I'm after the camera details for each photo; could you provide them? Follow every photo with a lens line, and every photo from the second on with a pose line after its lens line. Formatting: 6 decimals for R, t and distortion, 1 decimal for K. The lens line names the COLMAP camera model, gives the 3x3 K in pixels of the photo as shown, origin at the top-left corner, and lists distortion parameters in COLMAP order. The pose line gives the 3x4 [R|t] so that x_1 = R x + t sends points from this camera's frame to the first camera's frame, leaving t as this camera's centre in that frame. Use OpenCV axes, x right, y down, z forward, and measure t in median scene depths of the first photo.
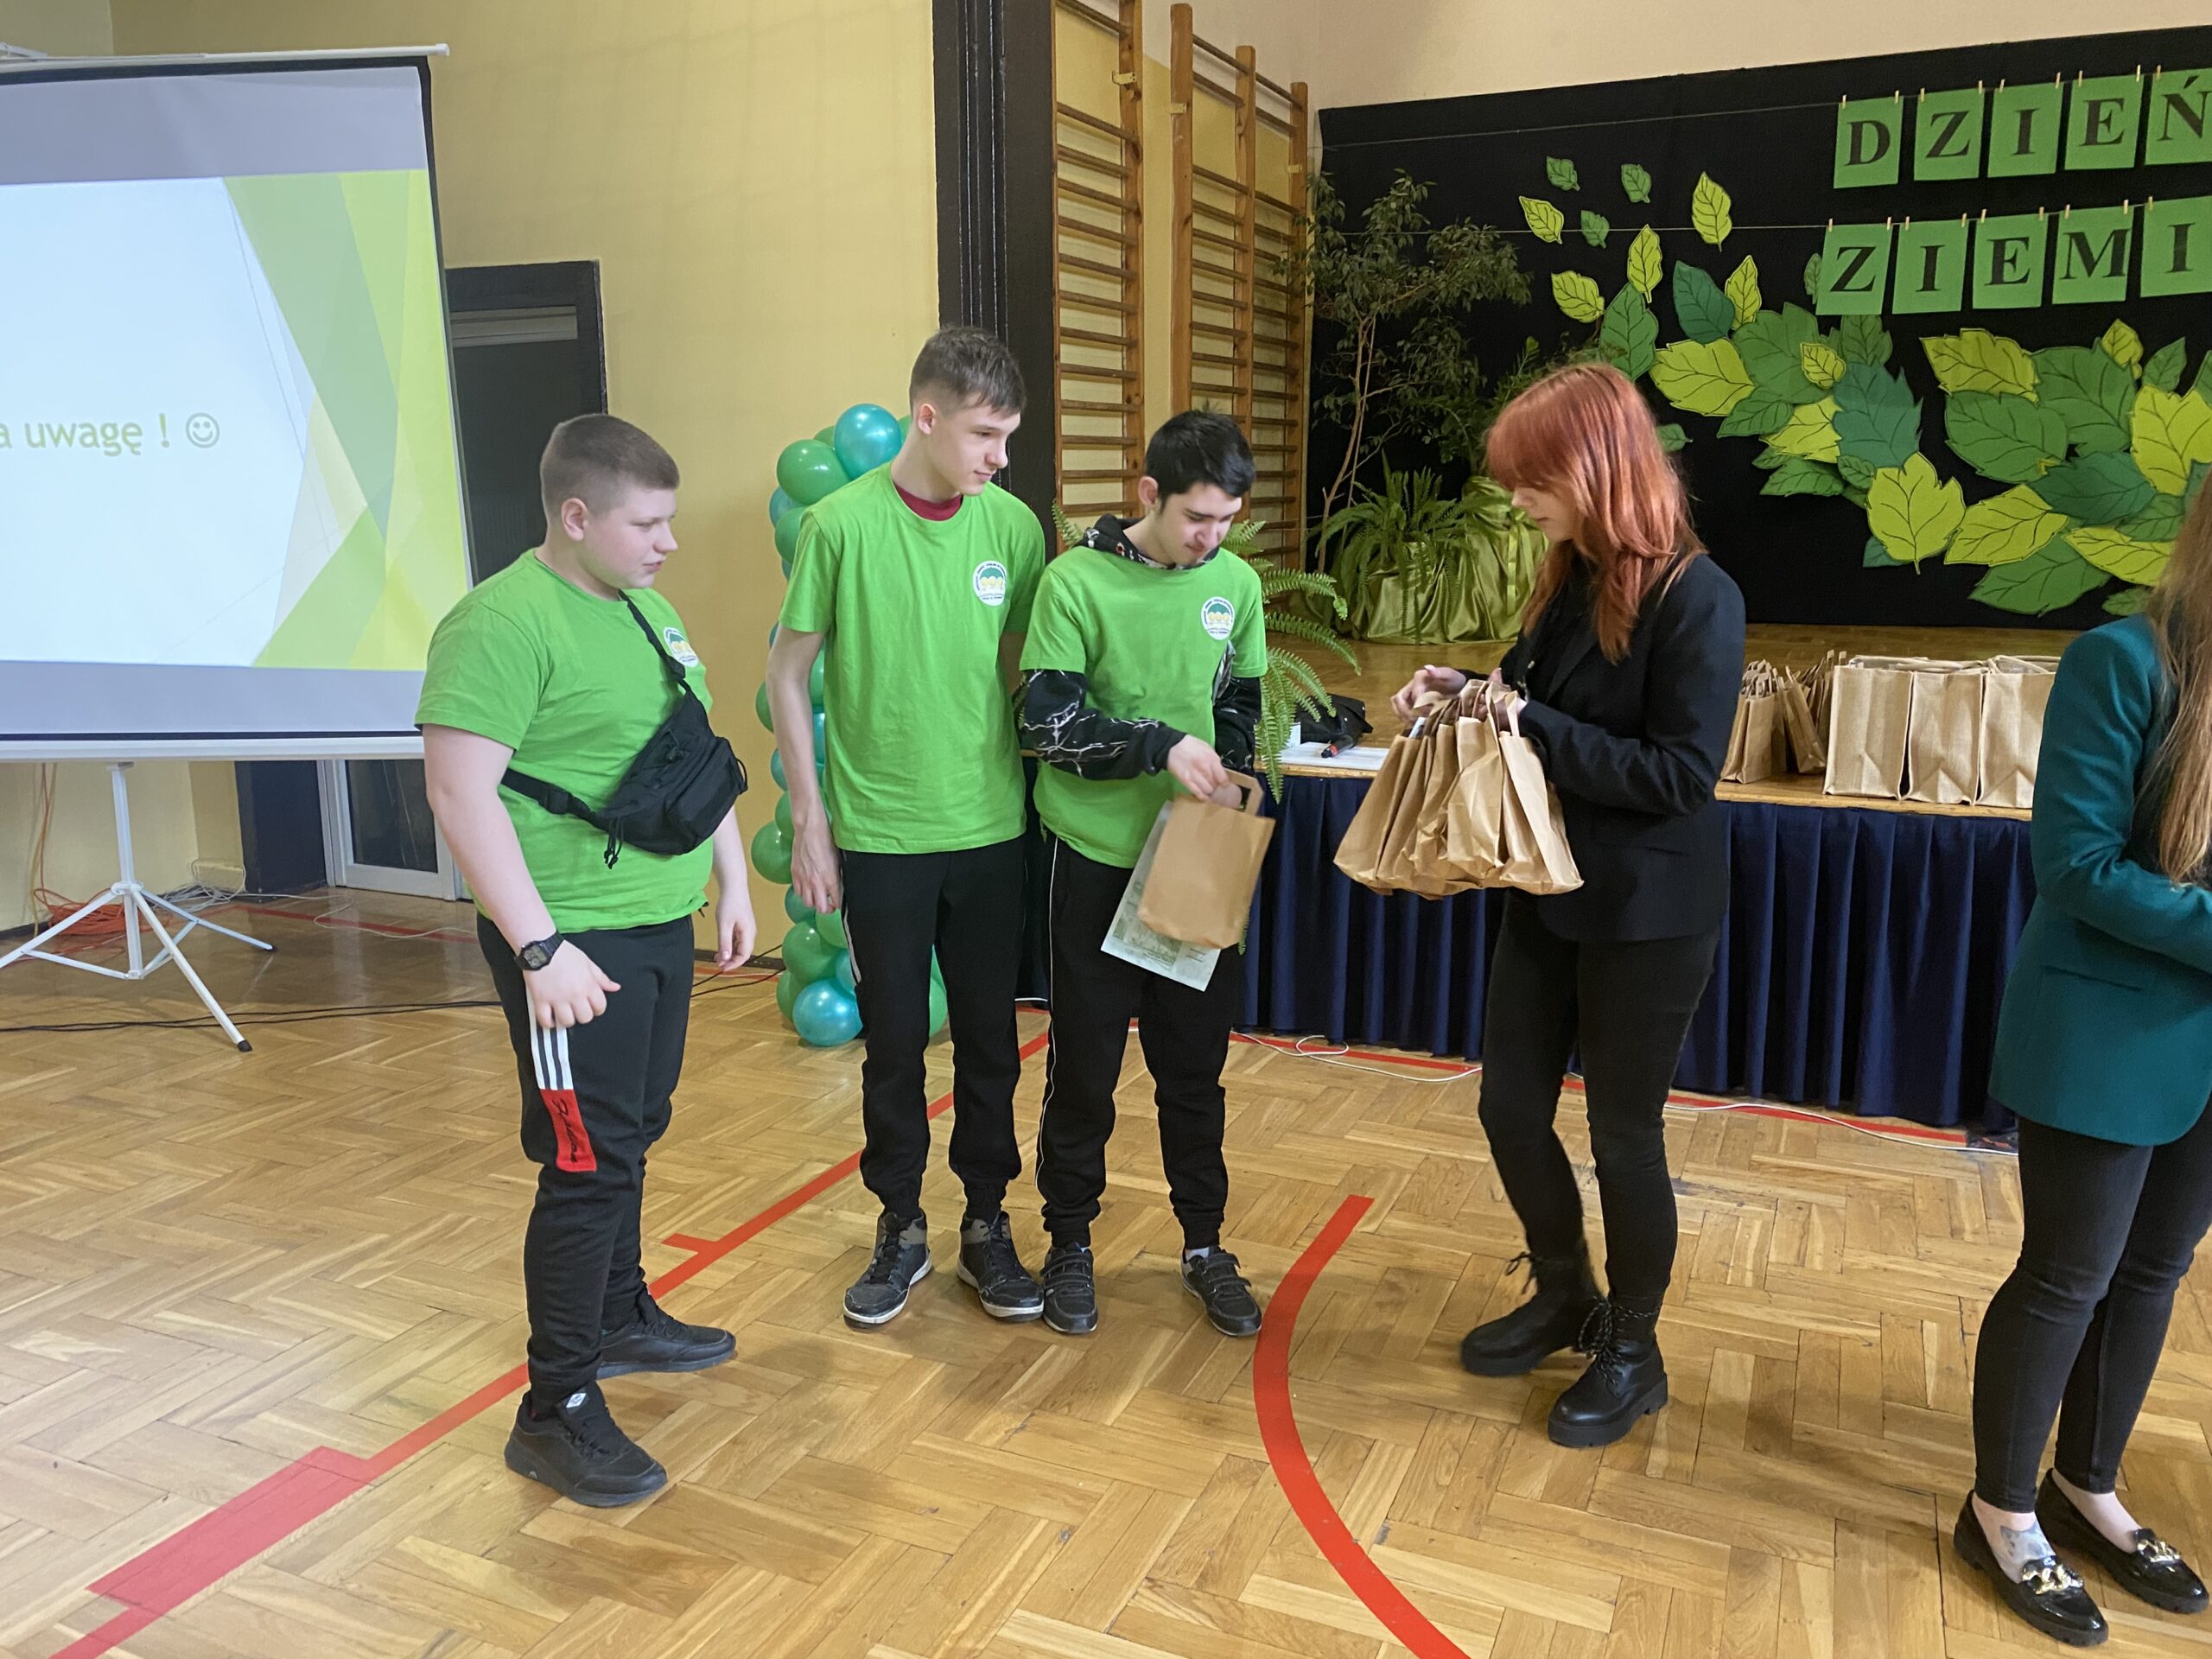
lens RADIAL K [[1709.3, 0, 1109.7], [0, 1709.3, 818.3], [0, 0, 1]] dist [0.011115, -0.001140]
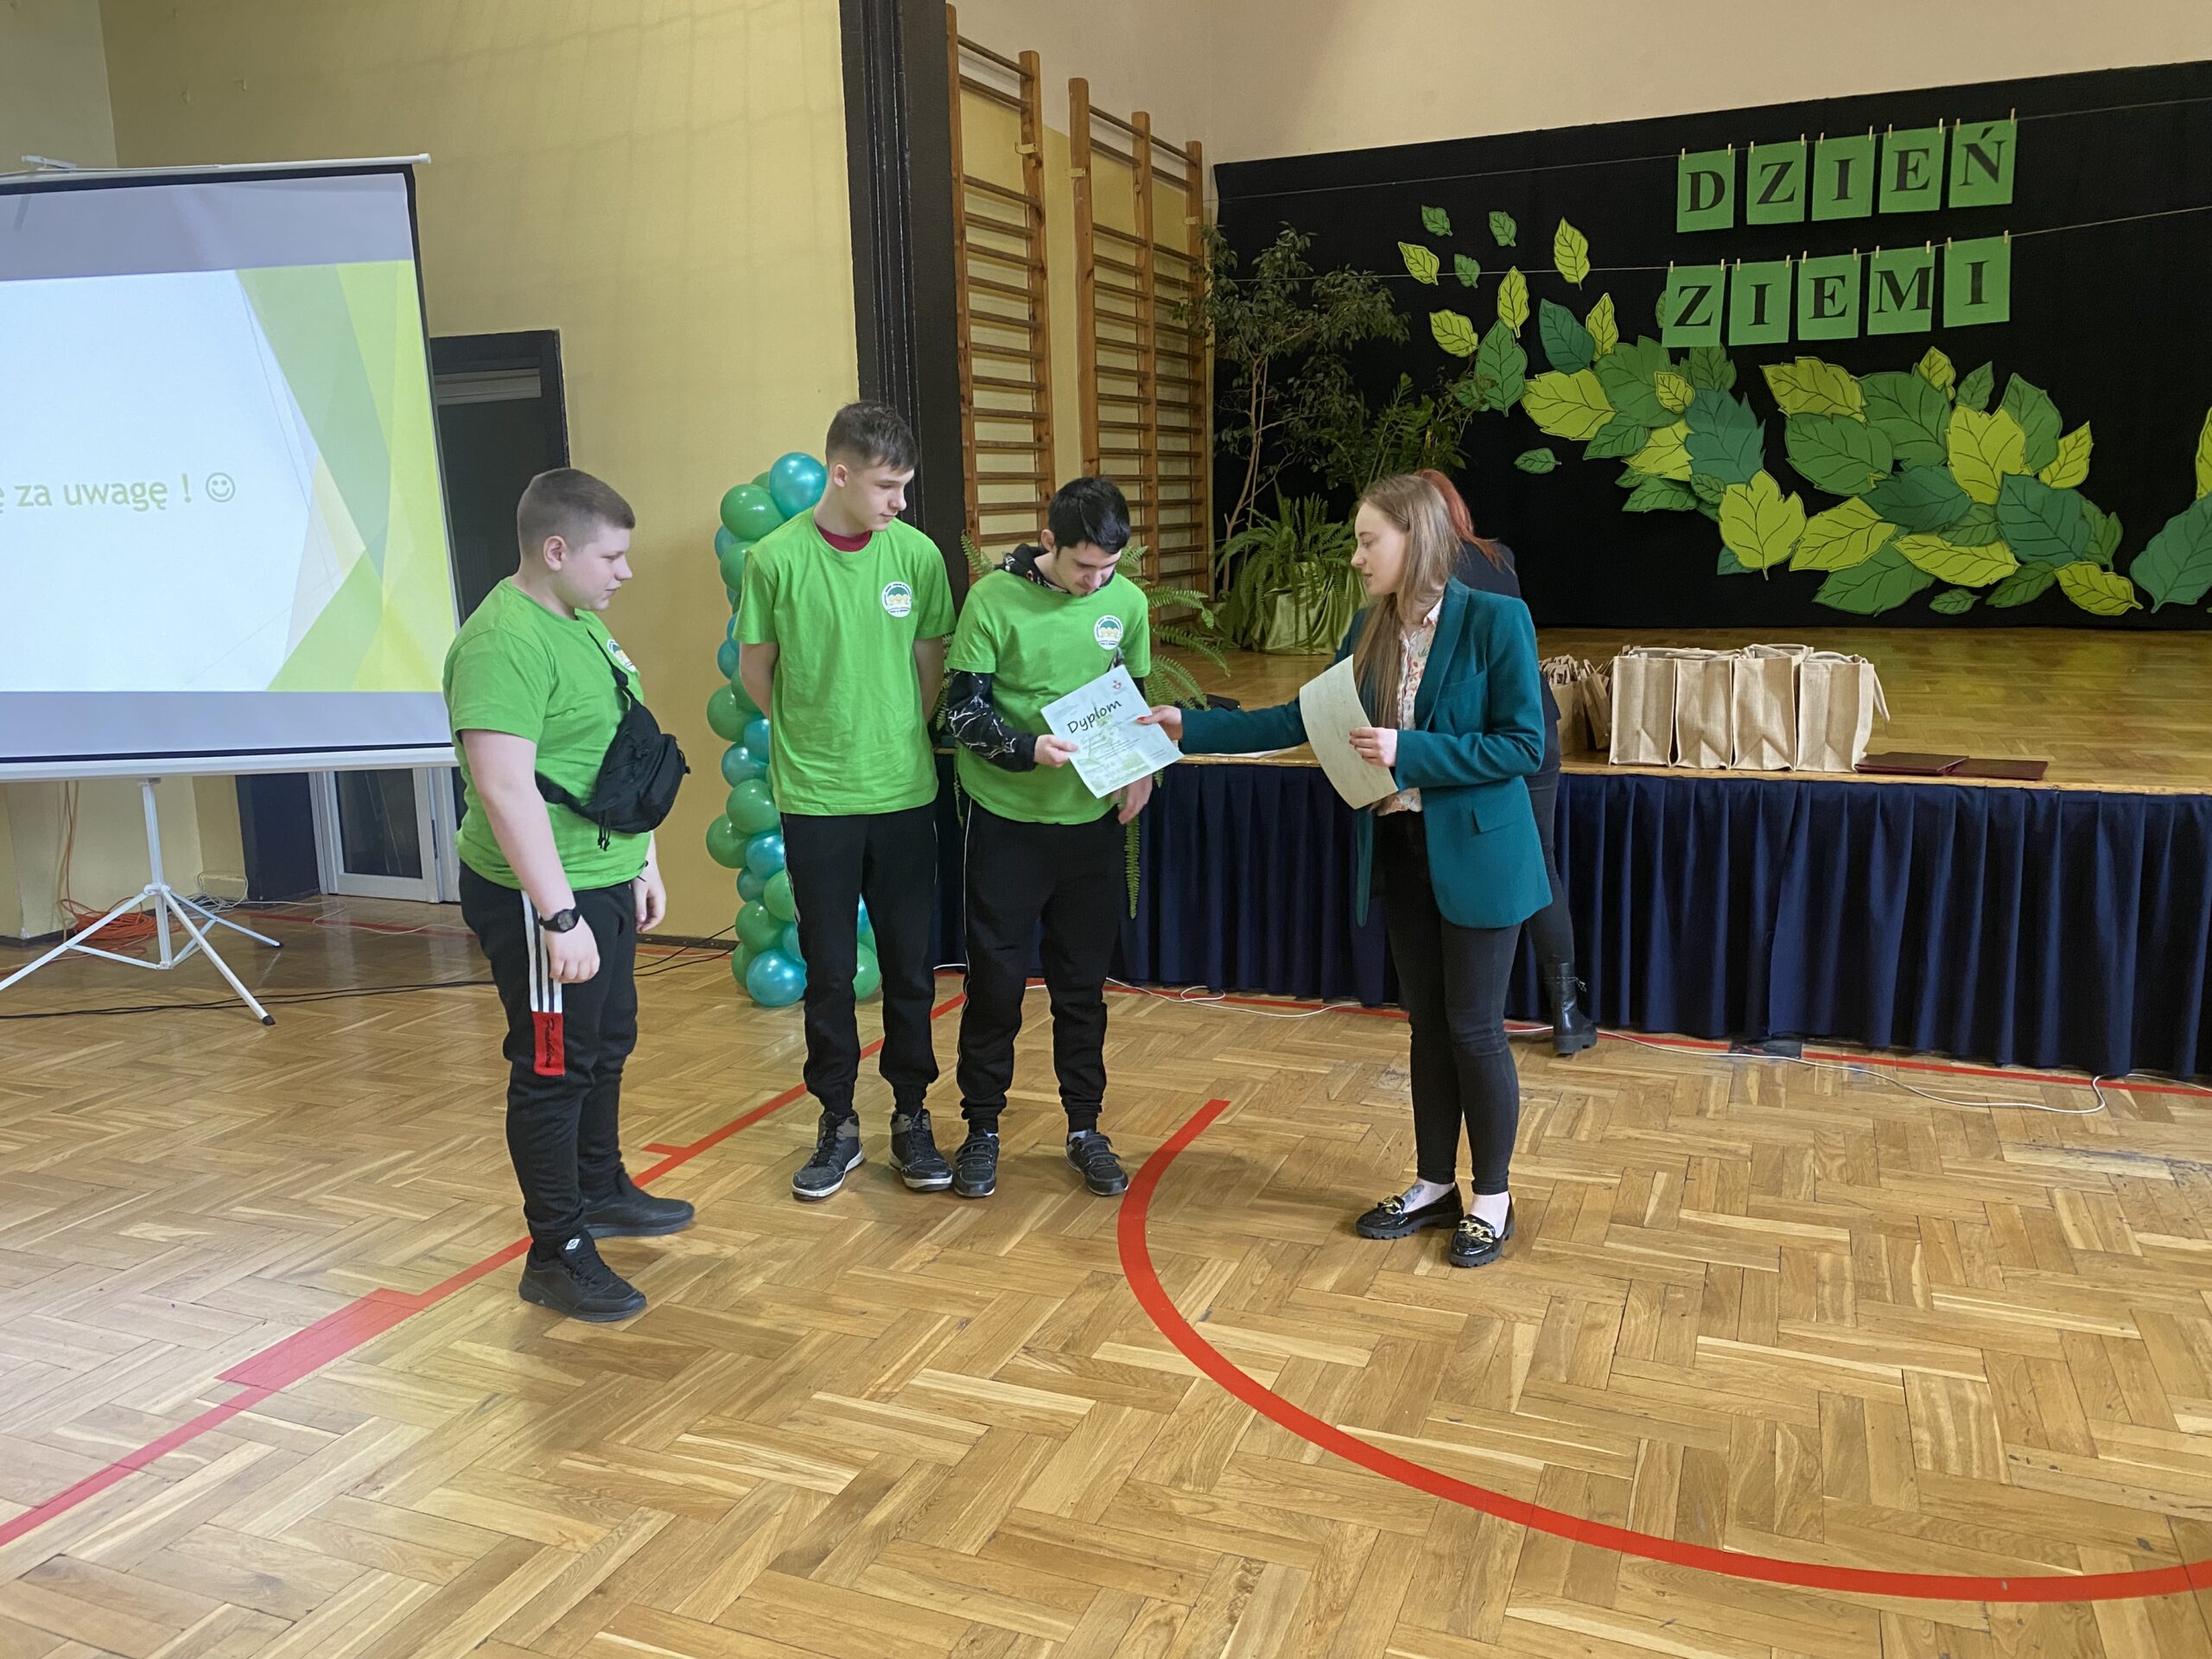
lens RADIAL K [[1709.3, 0, 1102.9], [0, 1709.3, 835.0], [0, 0, 1]] dist [0.010476, 0.000765]
pose [[0.999381, -0.026121, 0.023566, 0.018071], [0.026248, 0.999643, -0.005076, 0.016581], [-0.023425, 0.005692, 0.999709, -0.094462]]
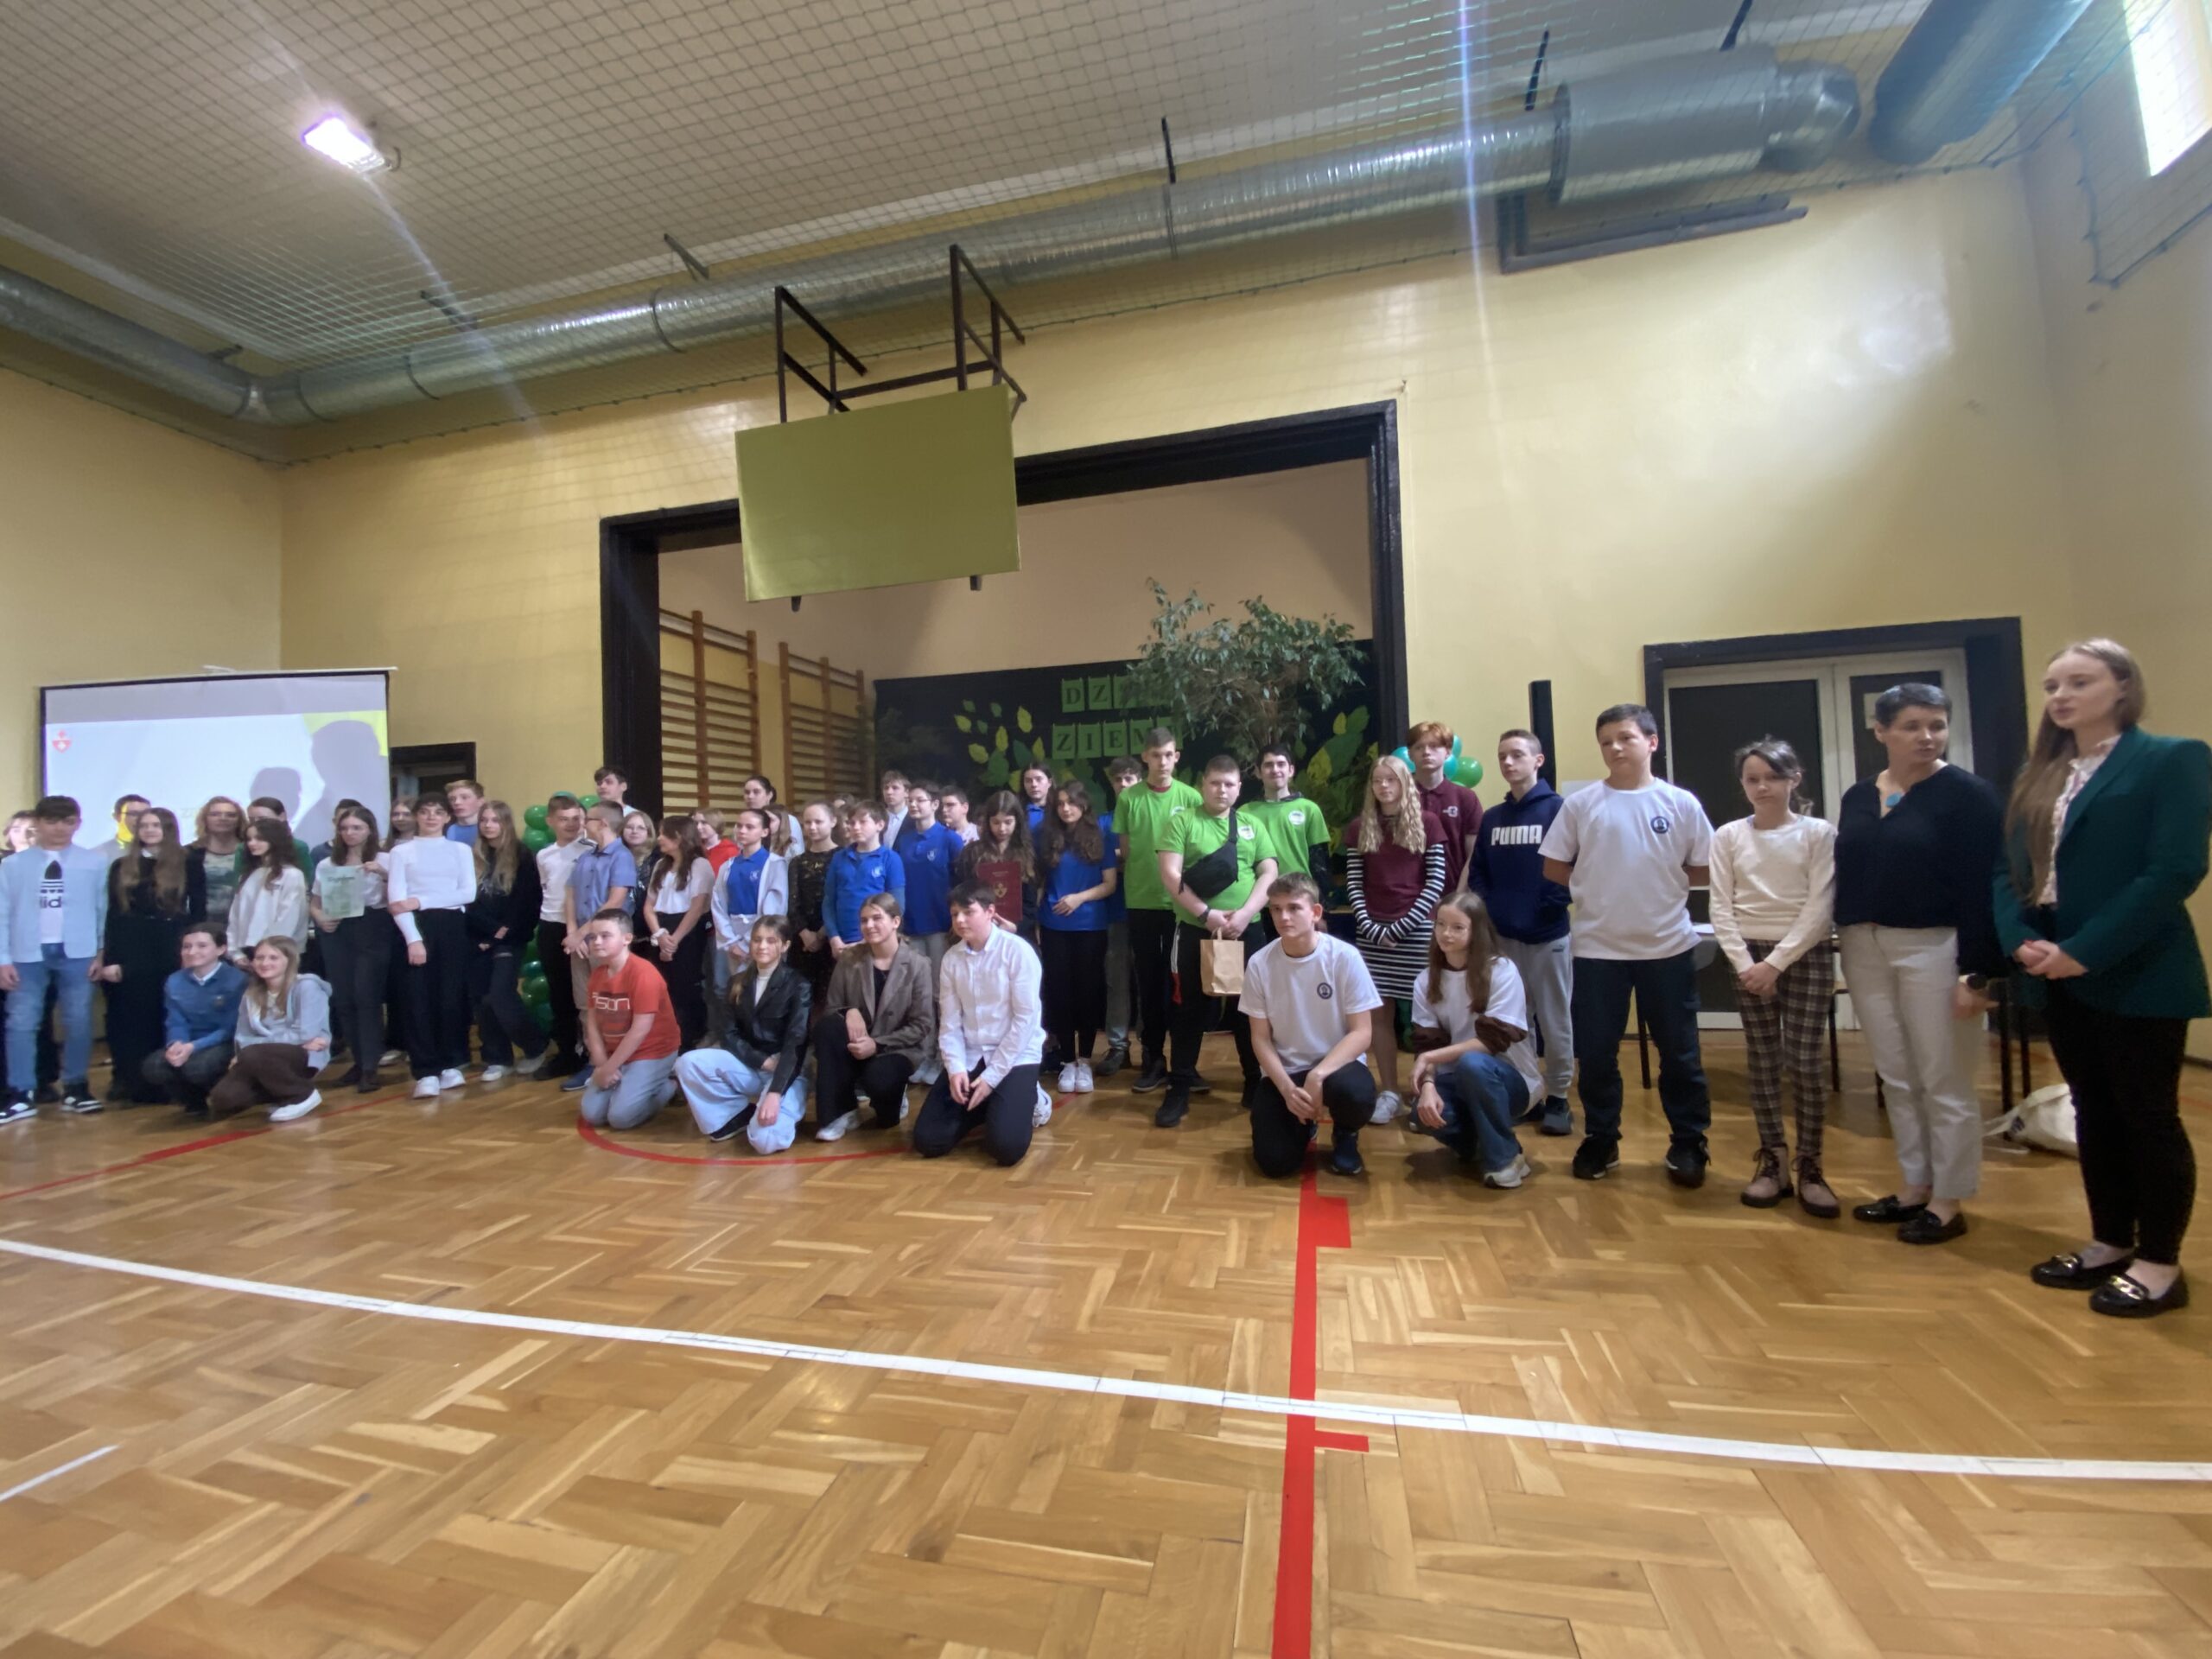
lens RADIAL K [[899.8, 0, 1106.0], [0, 899.8, 829.5], [0, 0, 1]] dist [0.000521, -0.000007]
pose [[0.983032, -0.021568, 0.182162, 0.247955], [0.060460, 0.975668, -0.210754, 0.096360], [-0.173184, 0.218191, 0.960417, -0.280457]]
